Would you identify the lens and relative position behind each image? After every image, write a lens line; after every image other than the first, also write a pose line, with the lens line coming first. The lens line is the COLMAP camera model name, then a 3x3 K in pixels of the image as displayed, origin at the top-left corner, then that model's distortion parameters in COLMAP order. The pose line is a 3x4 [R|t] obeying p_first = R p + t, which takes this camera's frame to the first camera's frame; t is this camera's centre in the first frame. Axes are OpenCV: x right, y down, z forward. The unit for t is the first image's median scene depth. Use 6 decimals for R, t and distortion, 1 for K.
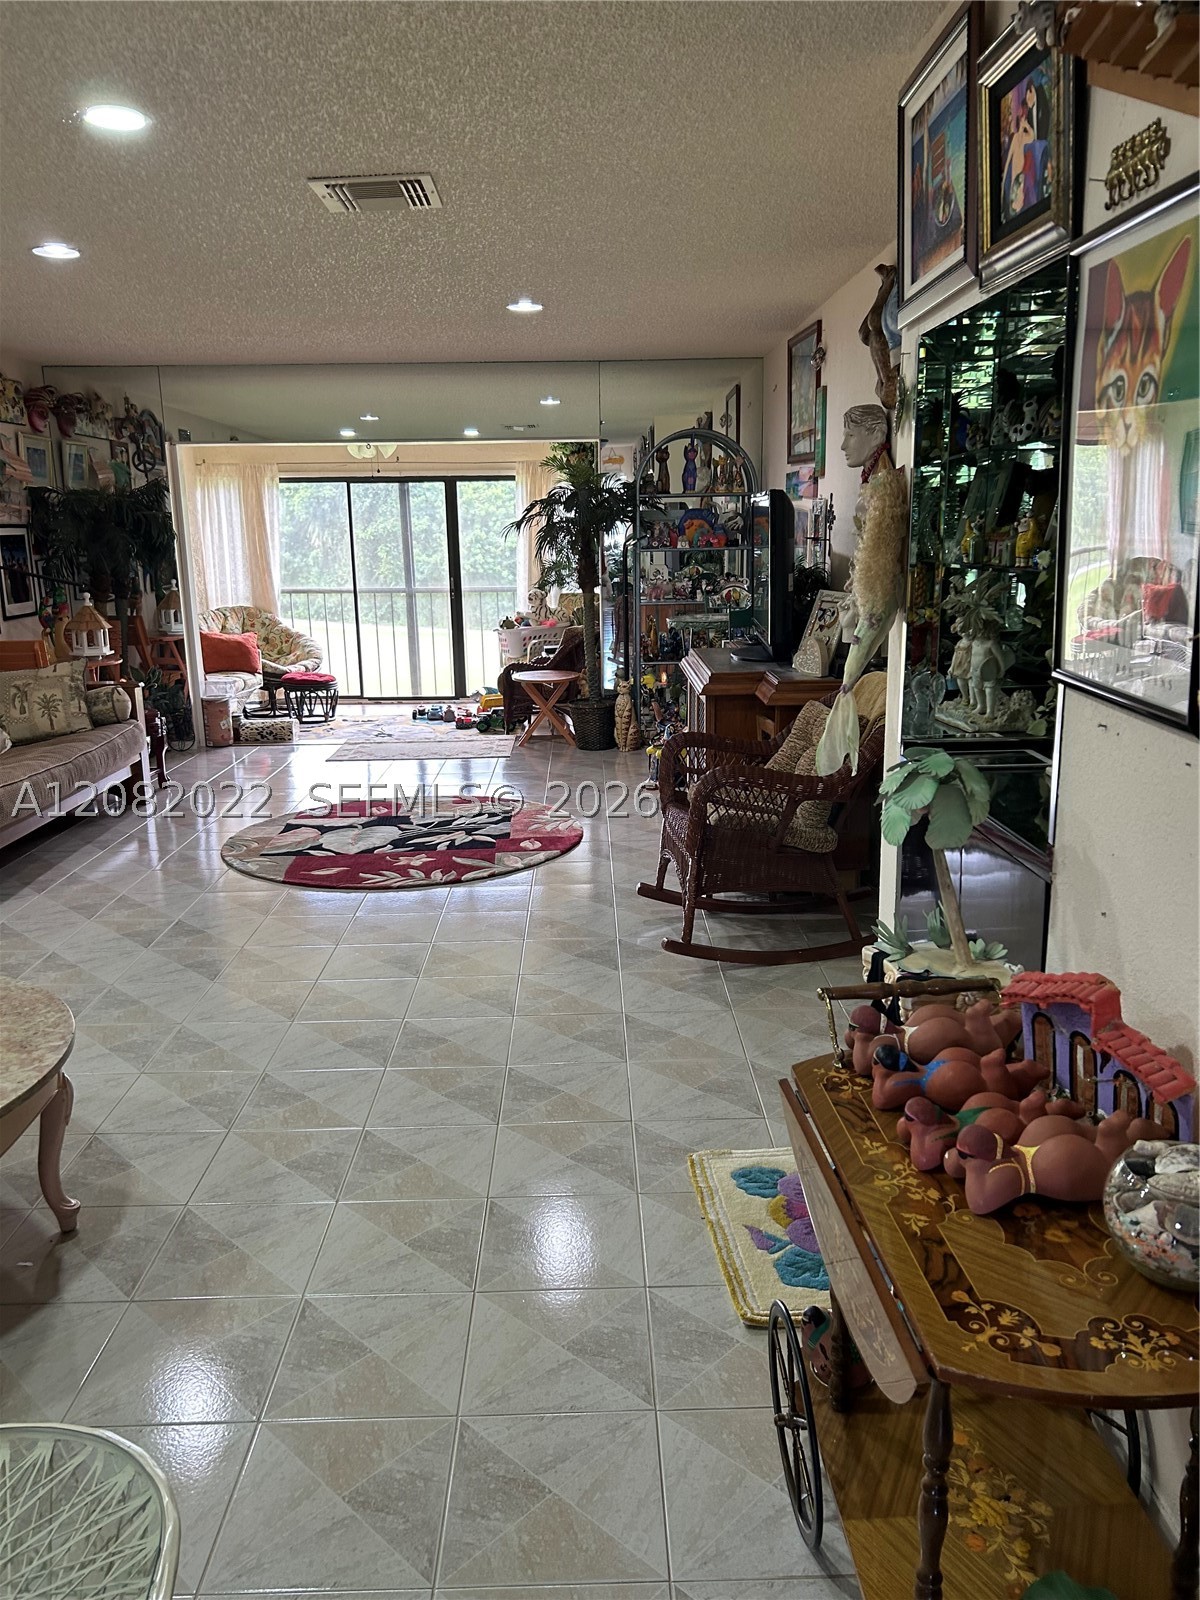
lens RADIAL K [[1210.2, 0, 605.7], [0, 1210.2, 804.6], [0, 0, 1]] dist [0.054003, -0.061887]
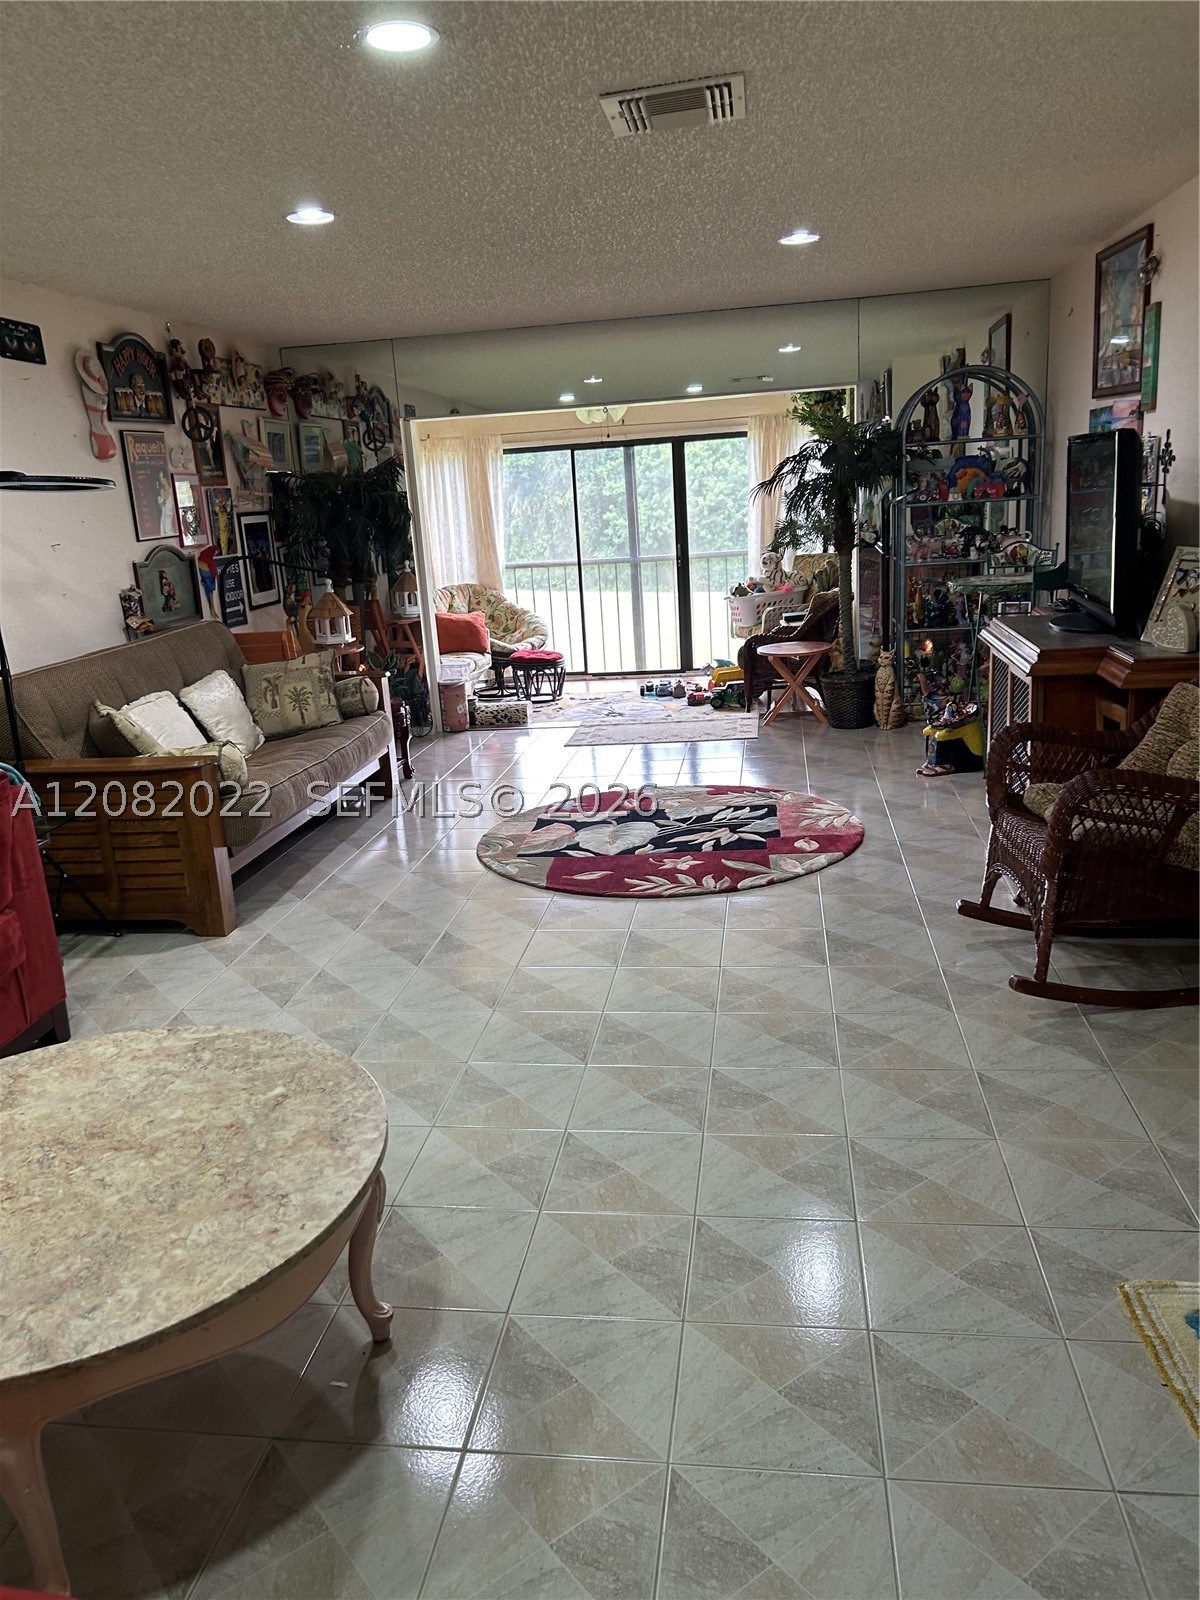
lens RADIAL K [[1210.2, 0, 591.0], [0, 1210.2, 803.2], [0, 0, 1]] dist [0.054003, -0.061887]
pose [[0.985628, -0.005931, -0.168824, -0.070725], [0.011211, 0.999477, 0.030338, -0.027564], [0.168556, -0.031794, 0.985179, 0.090695]]
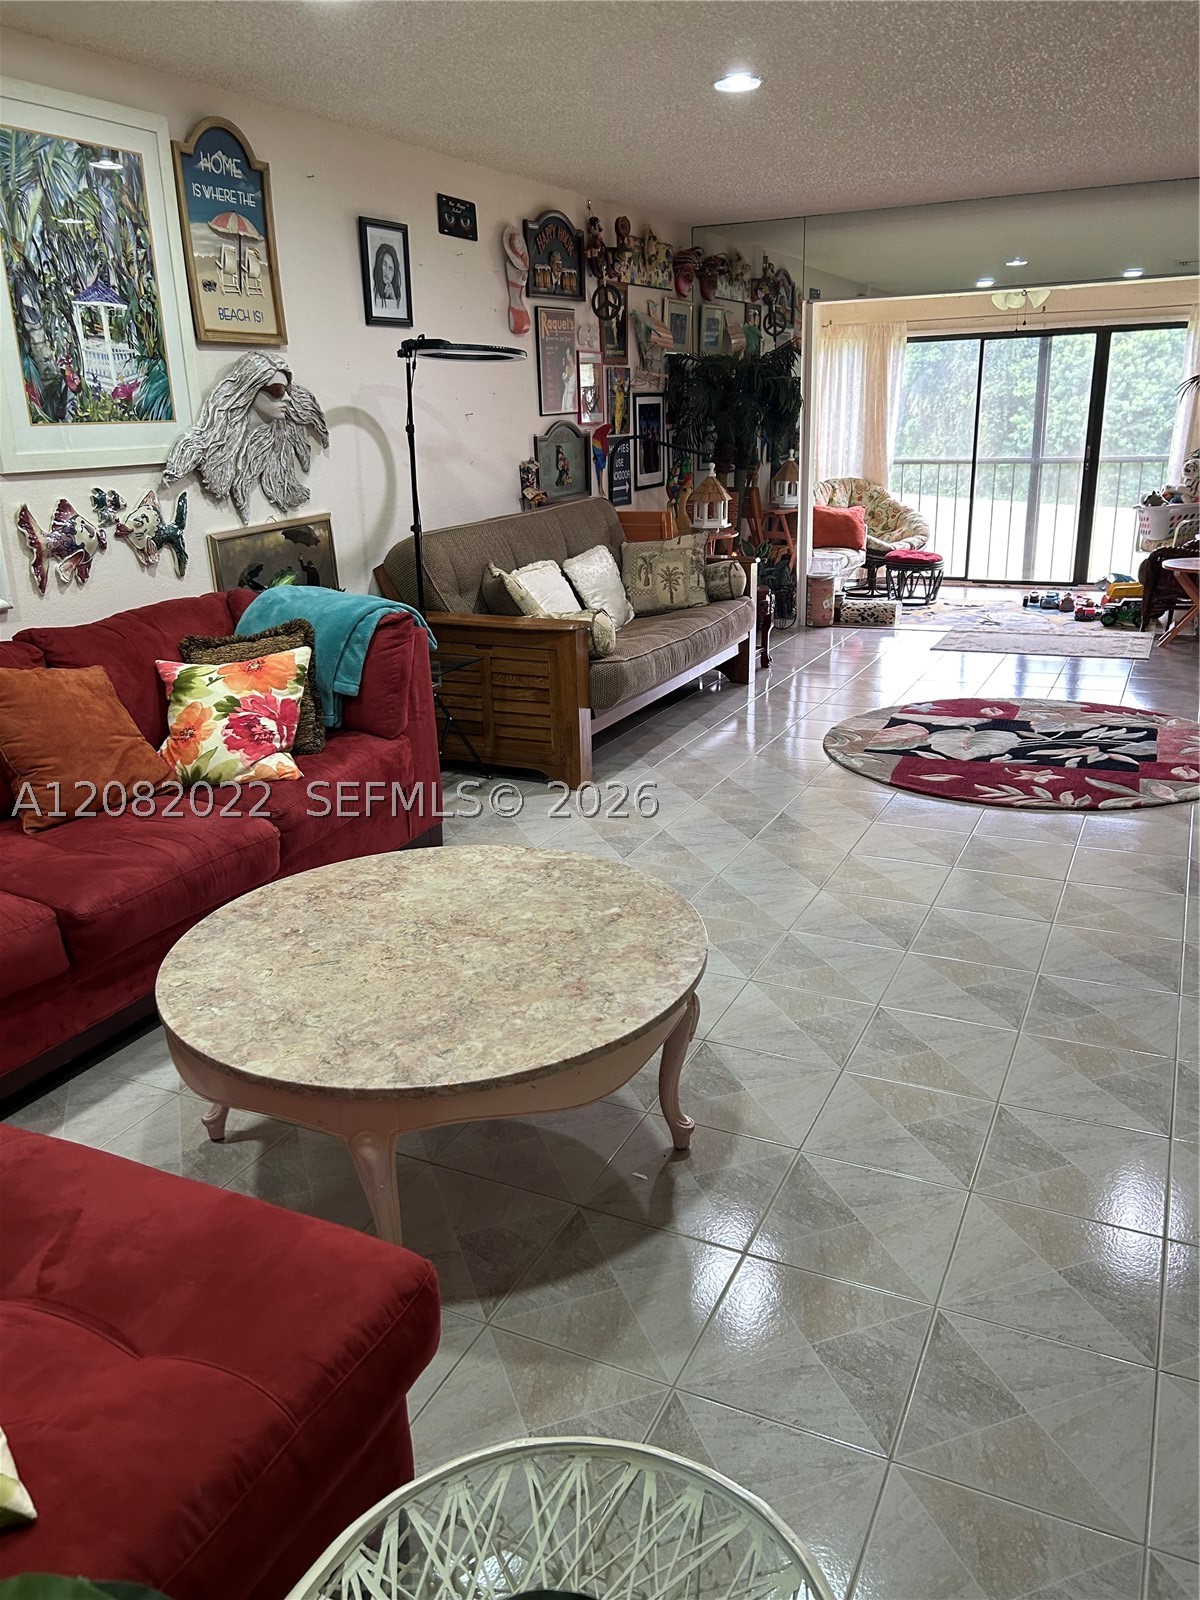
lens RADIAL K [[1210.2, 0, 596.7], [0, 1210.2, 806.9], [0, 0, 1]] dist [0.054003, -0.061887]
pose [[0.893003, 0.128922, -0.431190, -0.061090], [-0.084604, 0.989100, 0.120516, -0.010712], [0.442027, -0.071141, 0.894176, 0.071368]]
